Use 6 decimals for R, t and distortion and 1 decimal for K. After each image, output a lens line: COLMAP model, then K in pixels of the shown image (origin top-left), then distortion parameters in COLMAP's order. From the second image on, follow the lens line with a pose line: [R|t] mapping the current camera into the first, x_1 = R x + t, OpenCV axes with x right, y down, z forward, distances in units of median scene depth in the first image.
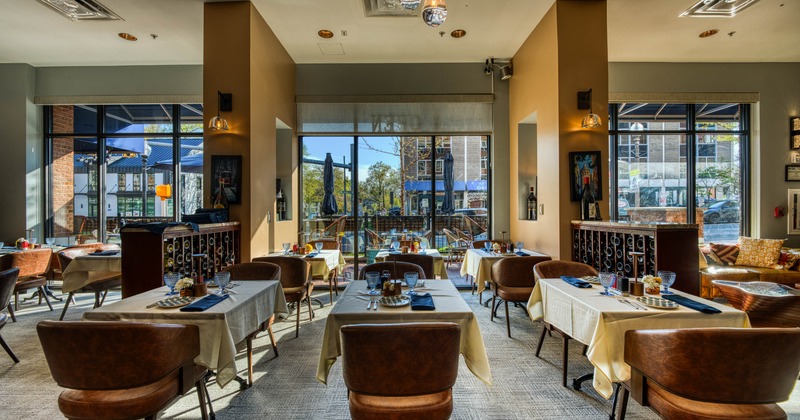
lens RADIAL K [[322.3, 0, 400.0], [0, 322.3, 210.0], [0, 0, 1]] dist [-0.009851, -0.000027]
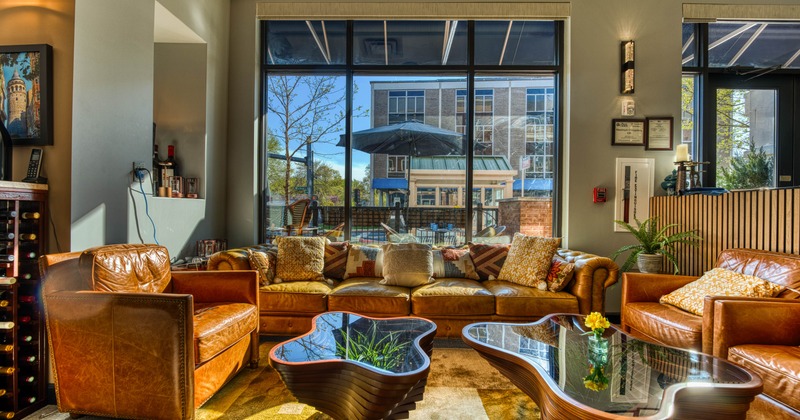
lens RADIAL K [[322.3, 0, 400.0], [0, 322.3, 210.0], [0, 0, 1]] dist [-0.009851, -0.000027]
pose [[0.999079, 0.019276, -0.038342, 0.870911], [-0.019494, 0.999796, -0.005339, 0.048021], [0.038231, 0.006081, 0.999250, 0.382106]]
